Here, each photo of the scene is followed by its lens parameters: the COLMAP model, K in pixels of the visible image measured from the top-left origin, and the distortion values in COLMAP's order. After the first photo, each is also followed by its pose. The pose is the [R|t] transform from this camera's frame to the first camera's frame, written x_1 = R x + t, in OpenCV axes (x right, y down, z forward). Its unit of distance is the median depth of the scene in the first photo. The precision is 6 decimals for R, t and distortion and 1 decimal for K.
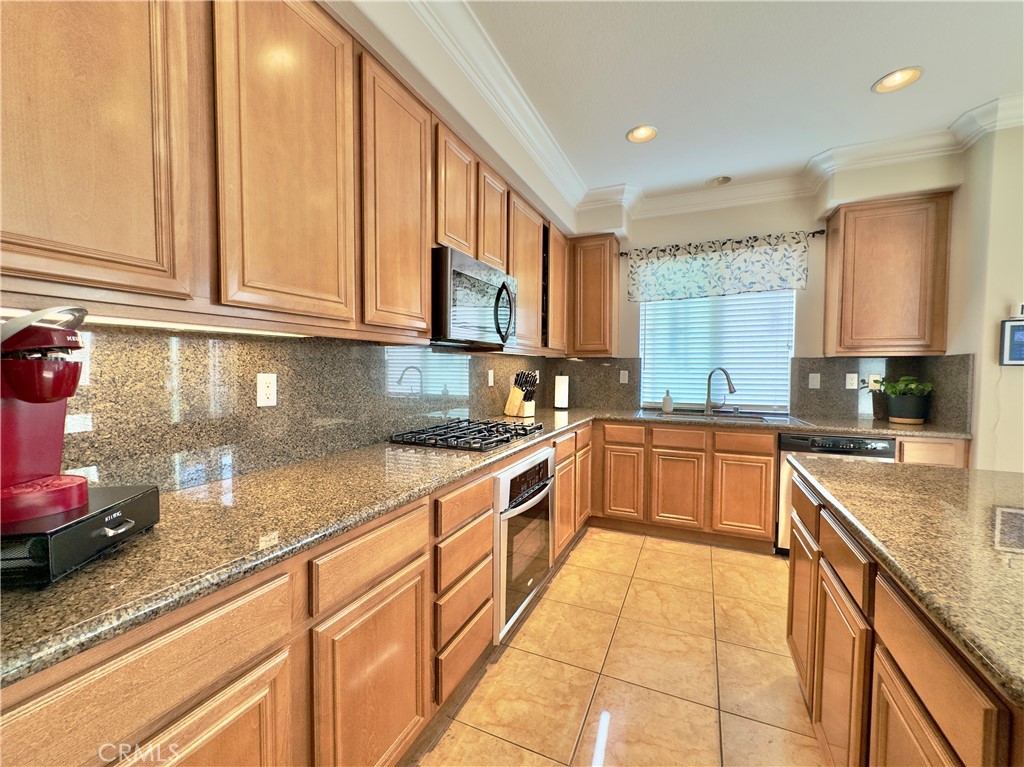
lens RADIAL K [[411.0, 0, 510.3], [0, 411.0, 385.4], [0, 0, 1]] dist [-0.011355, -0.000083]
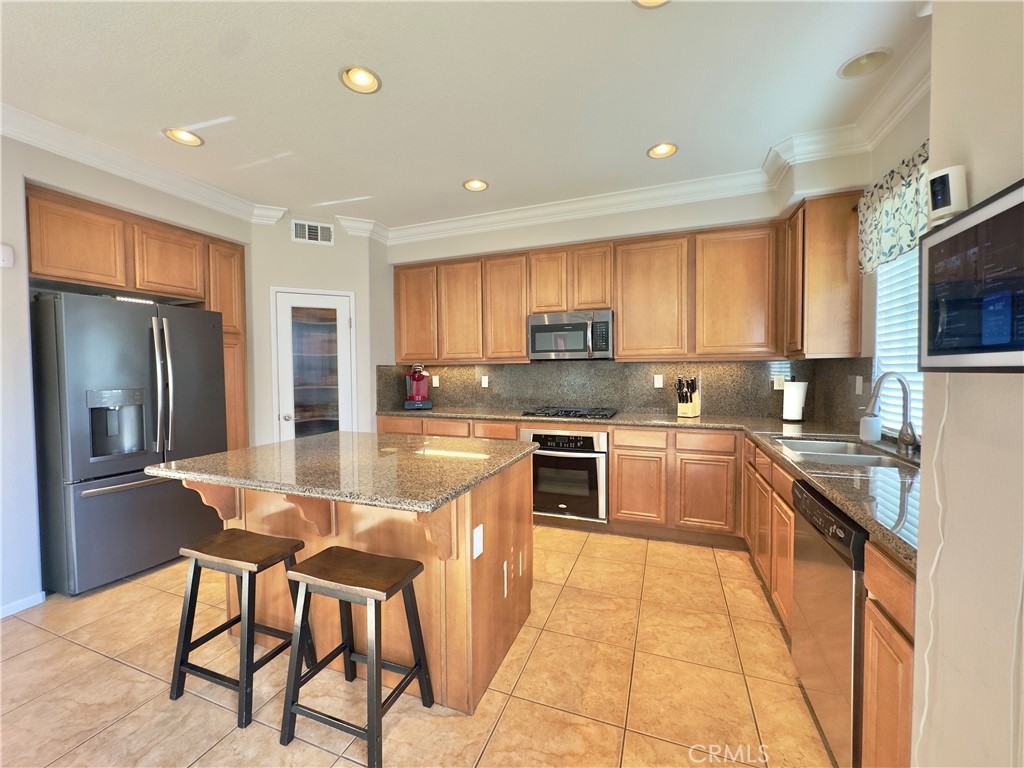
lens RADIAL K [[411.0, 0, 510.3], [0, 411.0, 385.9], [0, 0, 1]] dist [-0.011355, -0.000083]
pose [[0.064243, 0.035755, -0.997294, 1.048863], [-0.033354, 0.998876, 0.033664, -0.027251], [0.997377, 0.031101, 0.065364, 0.429646]]
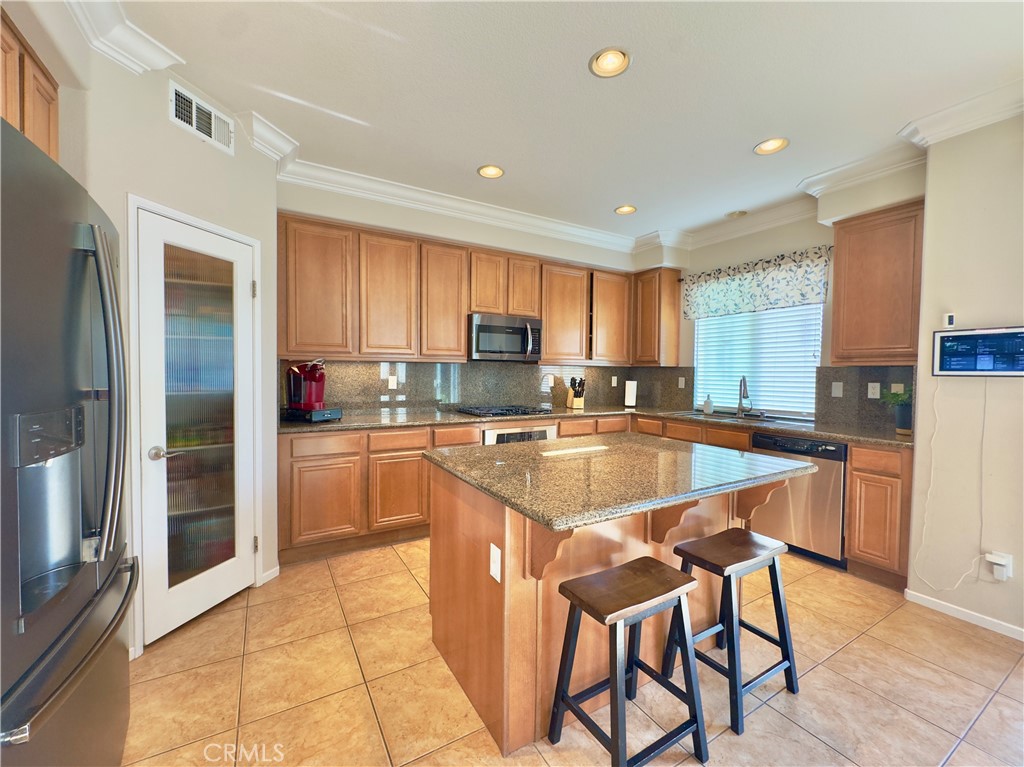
lens RADIAL K [[424.8, 0, 525.7], [0, 424.8, 383.9], [0, 0, 1]] dist [0.000560, -0.000026]
pose [[0.829620, 0.021134, -0.557929, 0.671234], [-0.030700, 0.999498, -0.007790, 0.006951], [0.557484, 0.023591, 0.829852, -0.309133]]
